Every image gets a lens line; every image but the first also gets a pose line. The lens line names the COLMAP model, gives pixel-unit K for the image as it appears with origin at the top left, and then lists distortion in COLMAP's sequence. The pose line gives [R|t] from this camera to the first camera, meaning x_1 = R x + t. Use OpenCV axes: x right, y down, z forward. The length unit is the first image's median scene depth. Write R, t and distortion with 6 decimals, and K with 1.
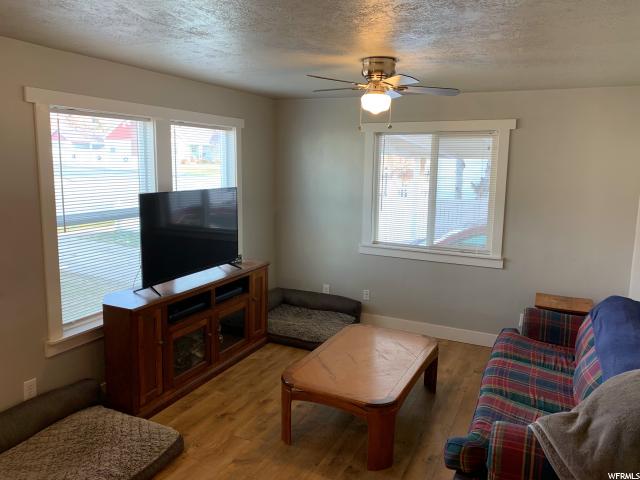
lens RADIAL K [[489.5, 0, 319.8], [0, 489.5, 229.2], [0, 0, 1]] dist [0.003429, -0.004503]
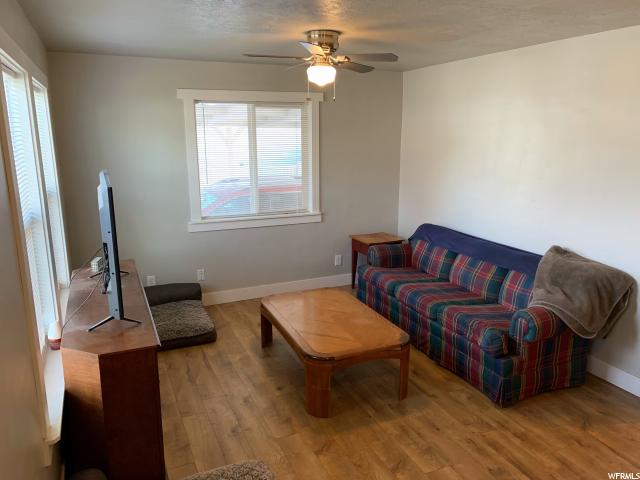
lens RADIAL K [[489.5, 0, 319.8], [0, 489.5, 229.2], [0, 0, 1]] dist [0.003429, -0.004503]
pose [[0.654392, -0.171897, 0.736357, -0.502175], [0.123127, 0.985044, 0.120530, -0.044148], [-0.746063, 0.011792, 0.665770, 0.225154]]
